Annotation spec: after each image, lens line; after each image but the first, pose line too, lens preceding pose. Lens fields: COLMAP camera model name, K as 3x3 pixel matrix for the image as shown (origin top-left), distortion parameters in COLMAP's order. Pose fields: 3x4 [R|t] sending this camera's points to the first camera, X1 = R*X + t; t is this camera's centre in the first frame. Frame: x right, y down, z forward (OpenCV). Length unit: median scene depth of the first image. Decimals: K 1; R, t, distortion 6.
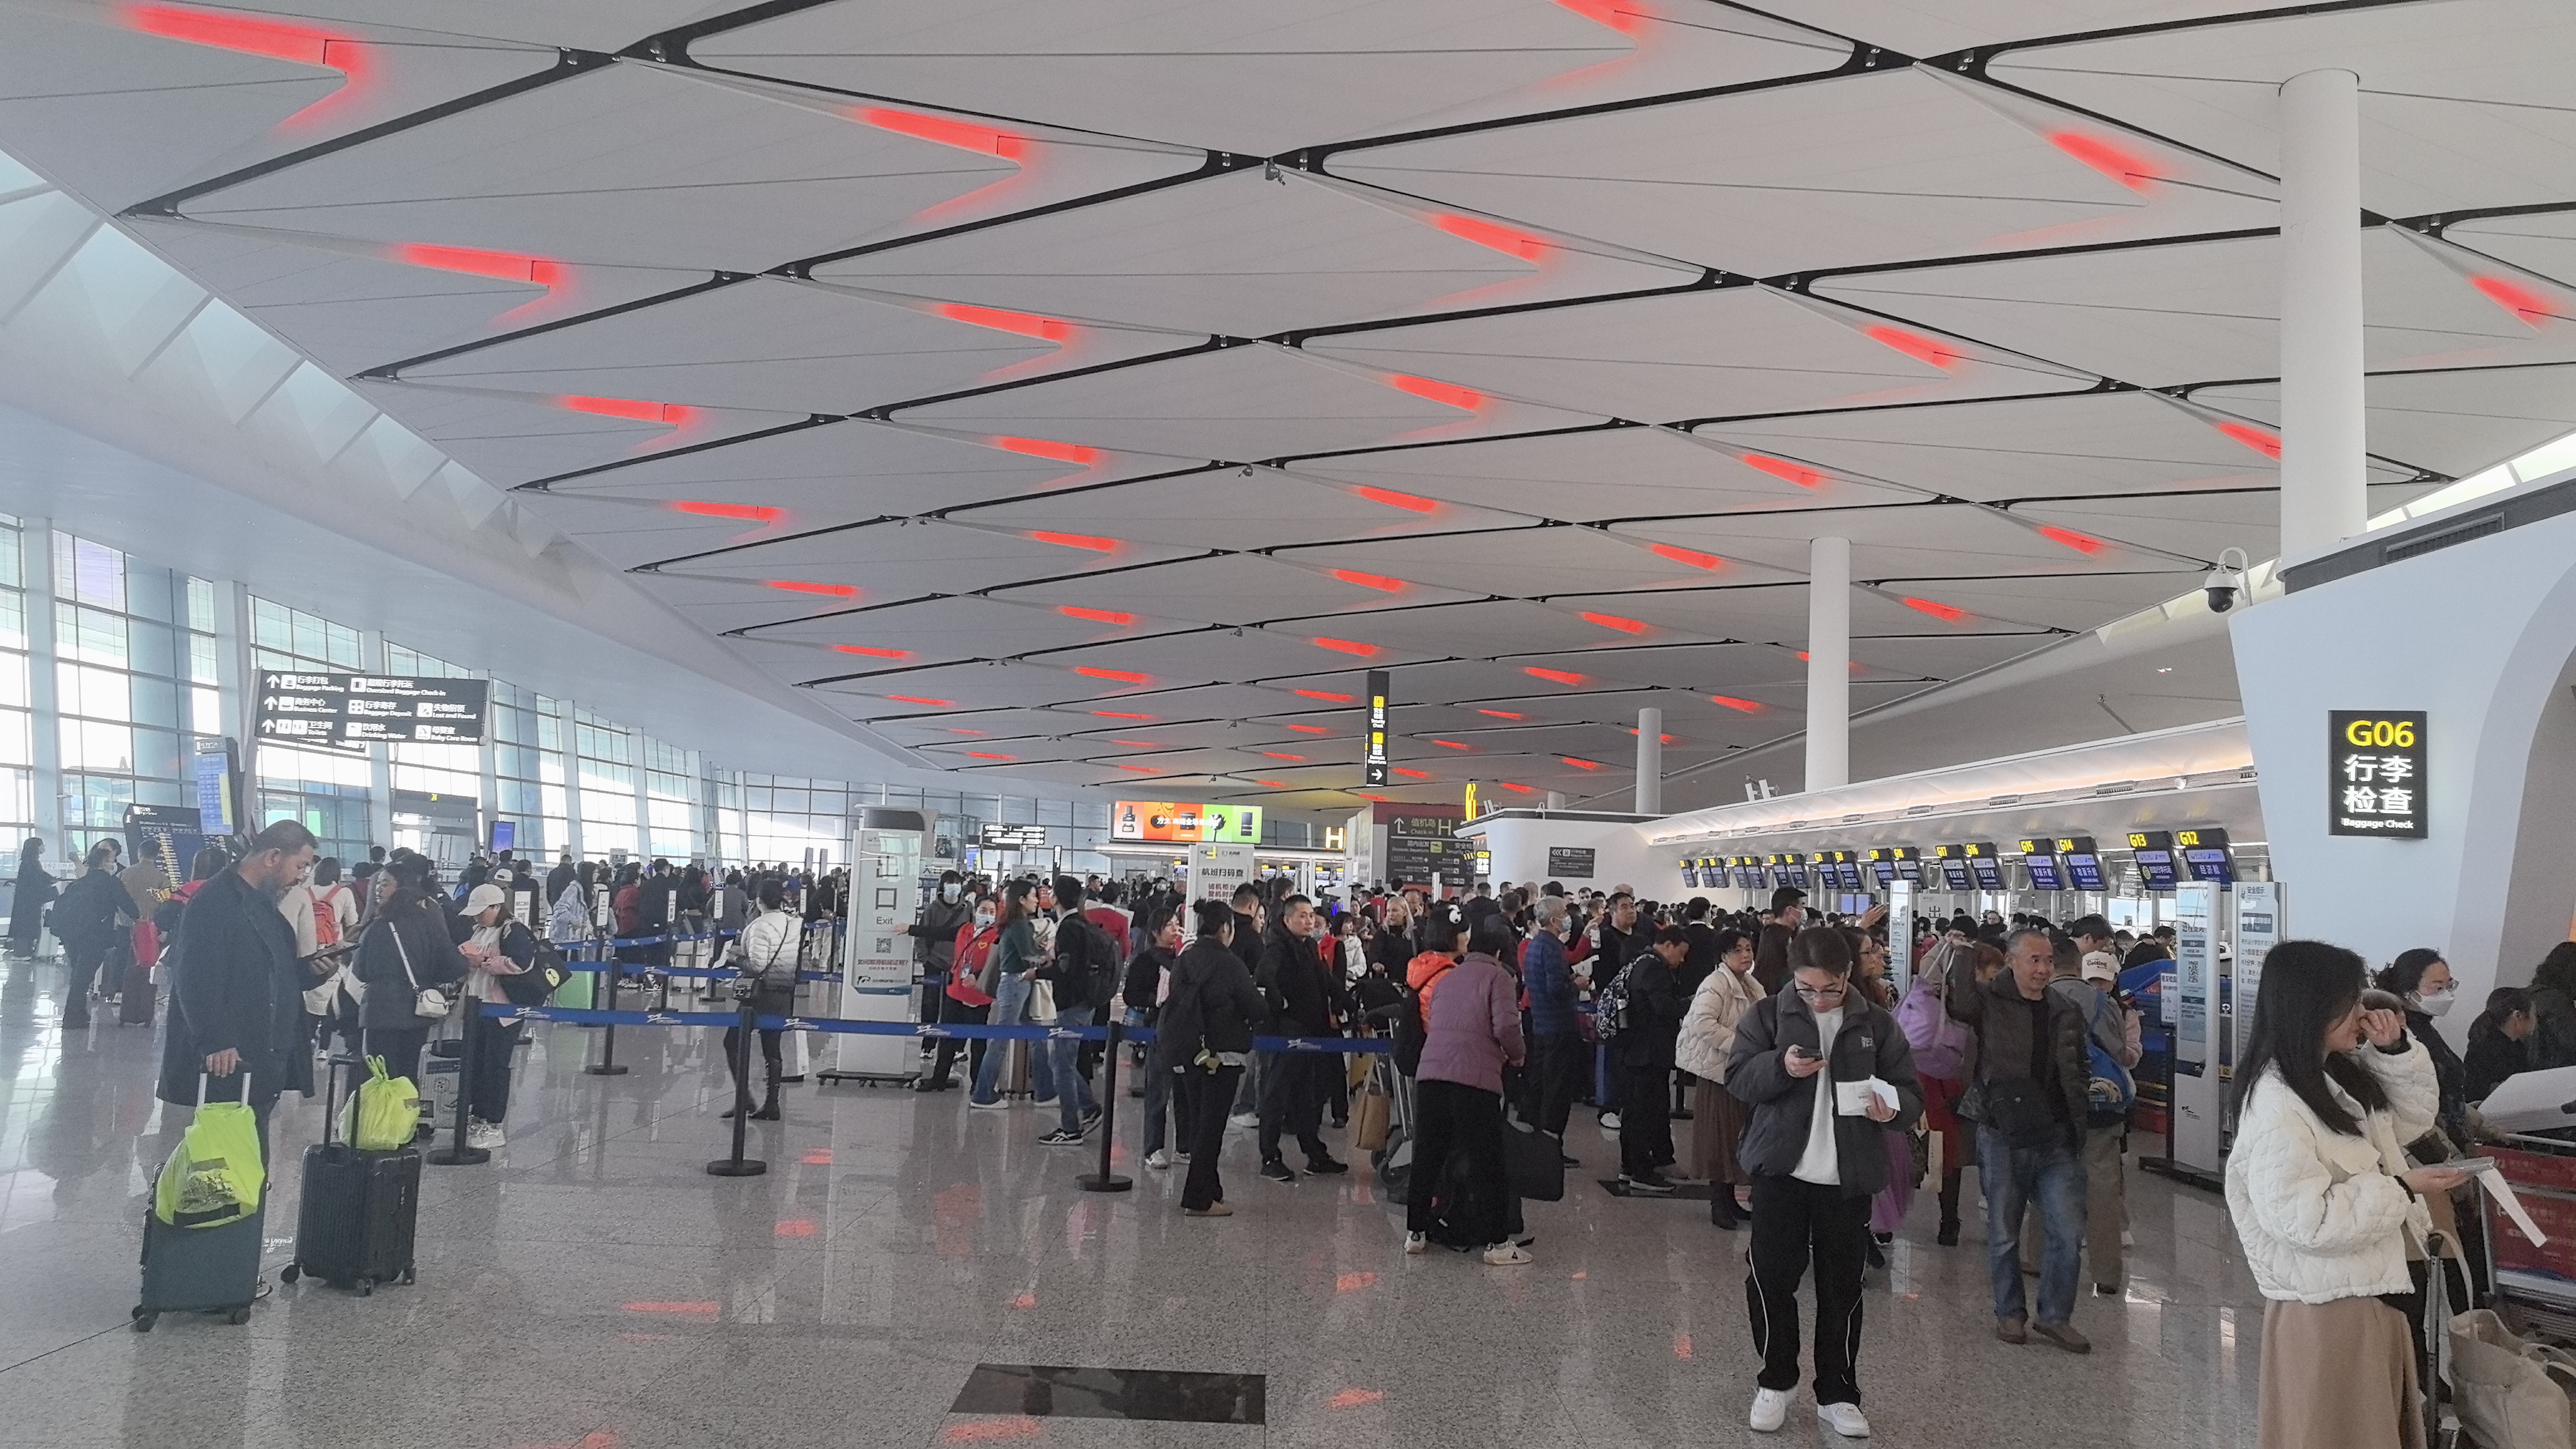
lens RADIAL K [[1782.1, 0, 1297.7], [0, 1782.1, 730.5], [0, 0, 1]] dist [0.001542, -0.032718]
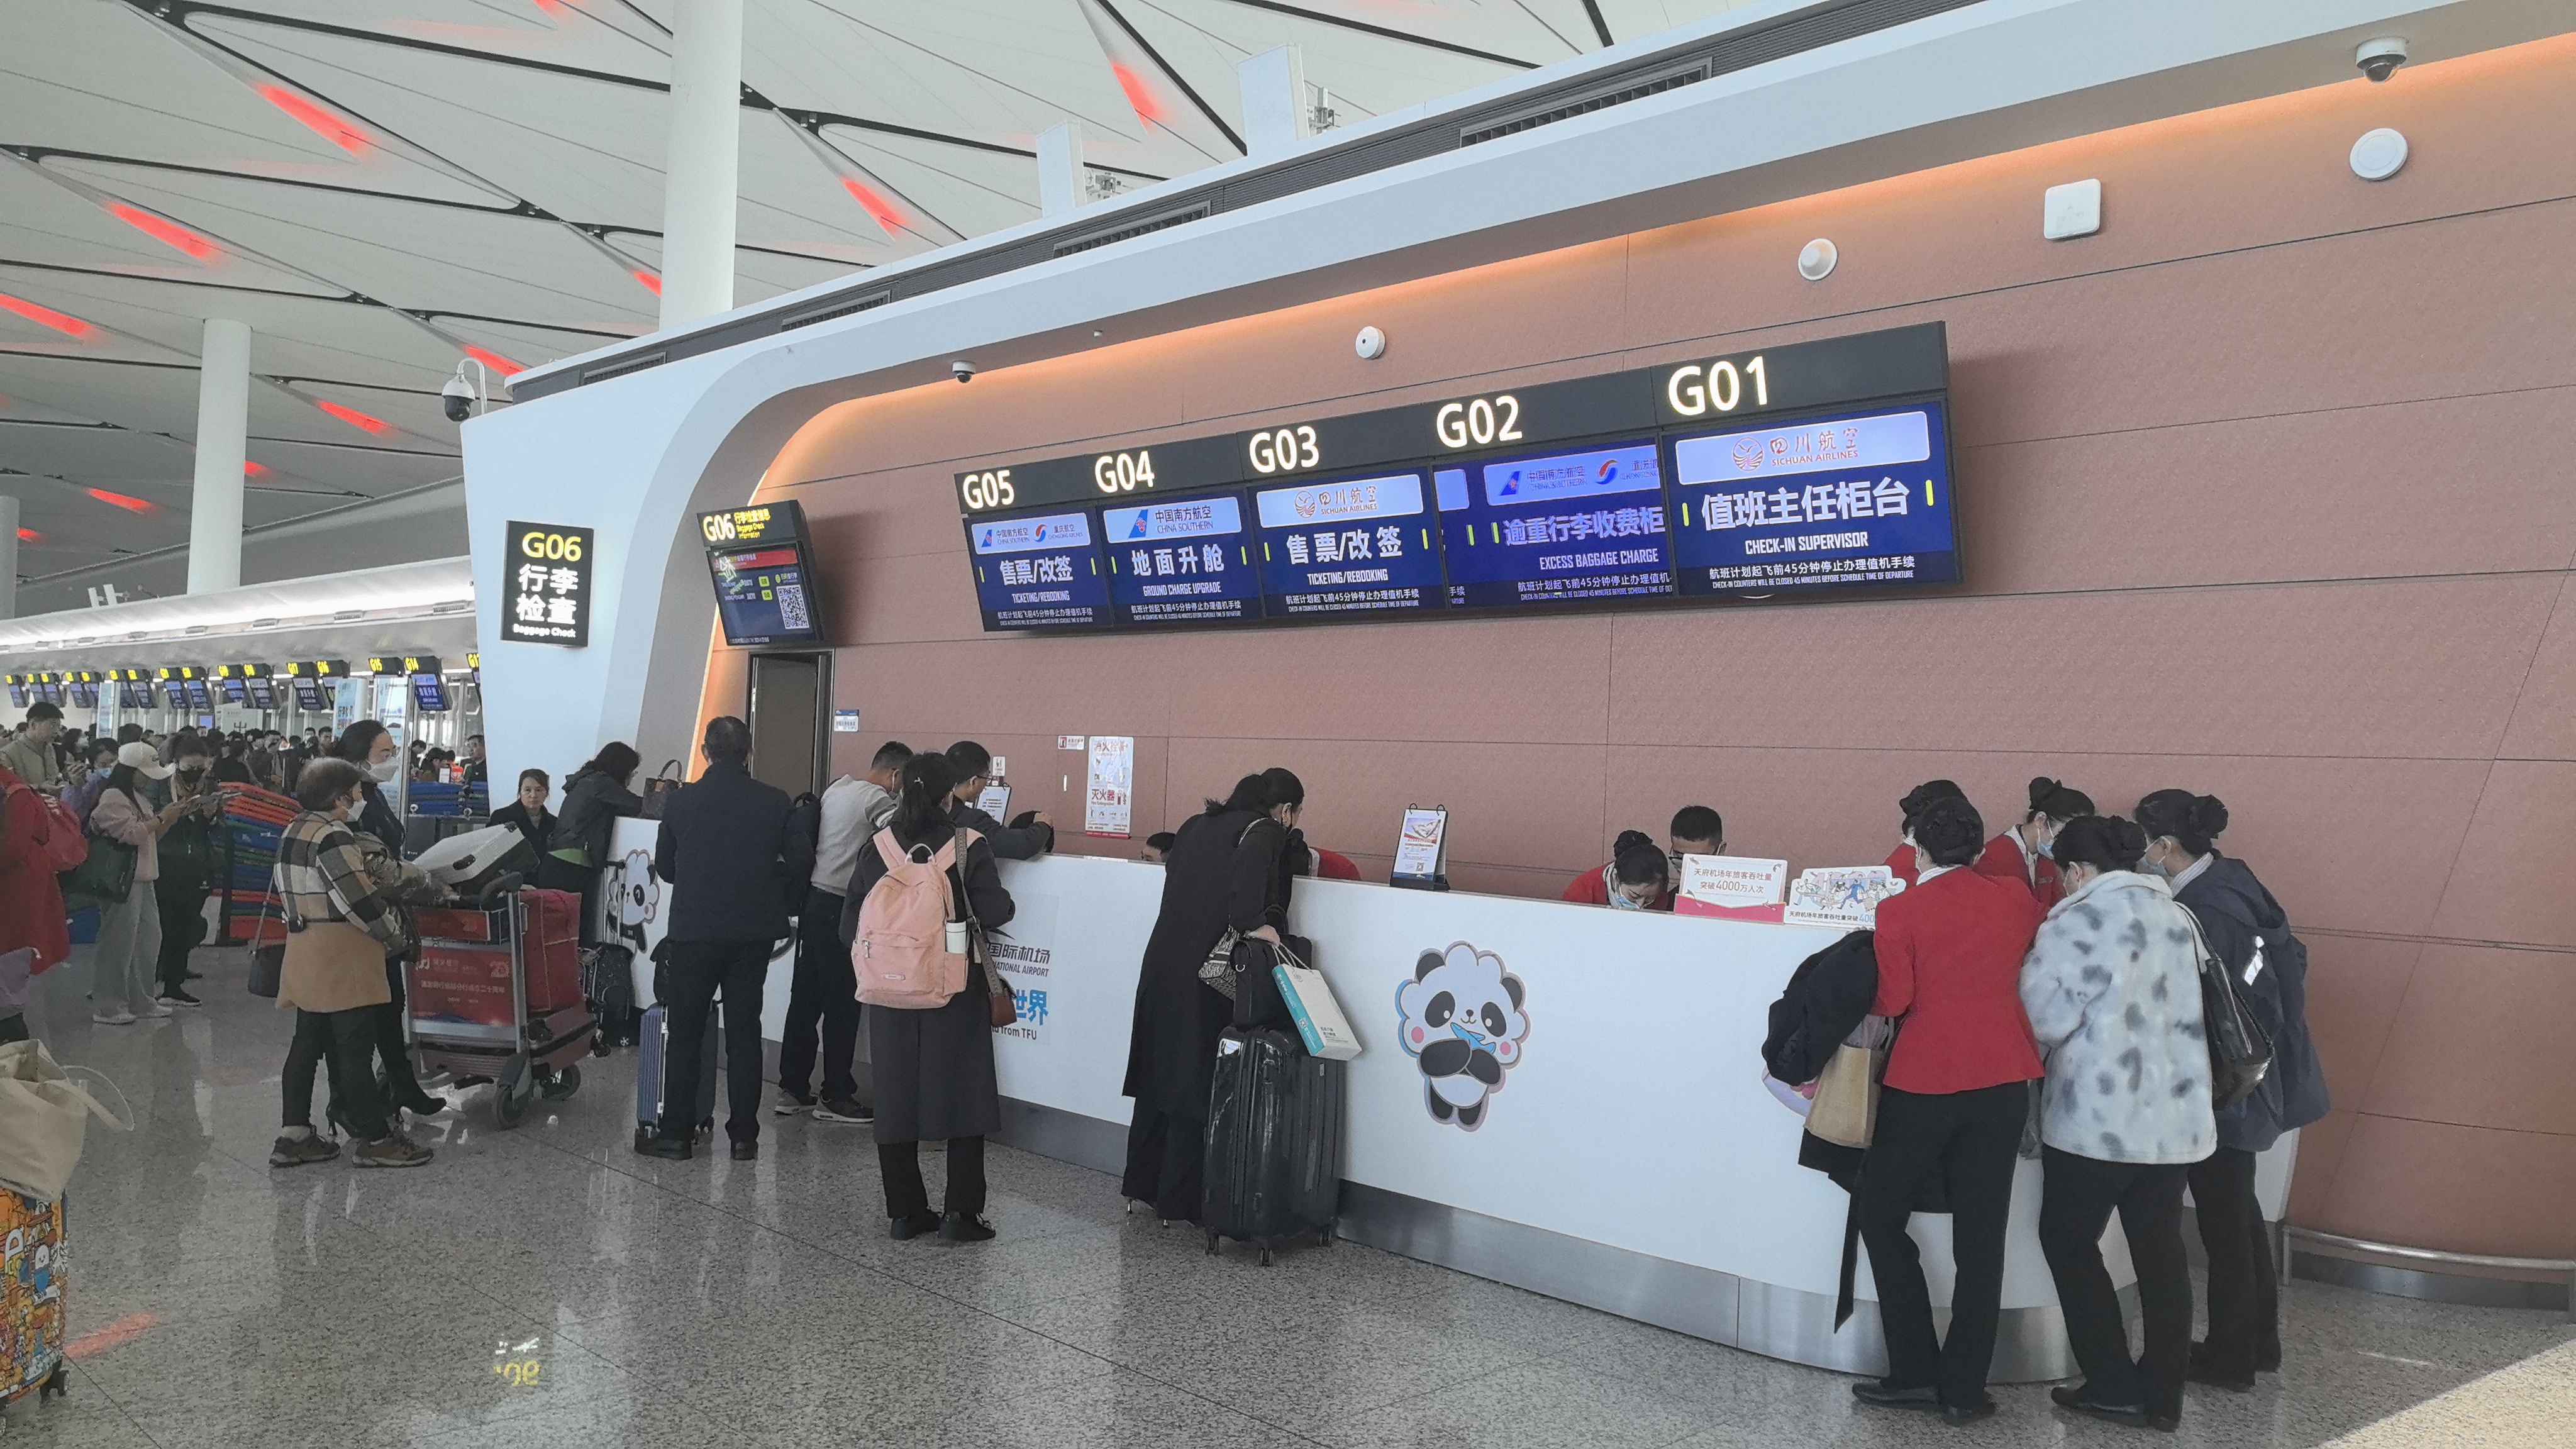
lens RADIAL K [[1782.1, 0, 1297.7], [0, 1782.1, 730.5], [0, 0, 1]] dist [0.001542, -0.032718]
pose [[0.696568, 0.012819, 0.717376, 0.157426], [-0.077208, 0.995374, 0.057182, 0.015761], [-0.713325, -0.095219, 0.694335, -0.065302]]
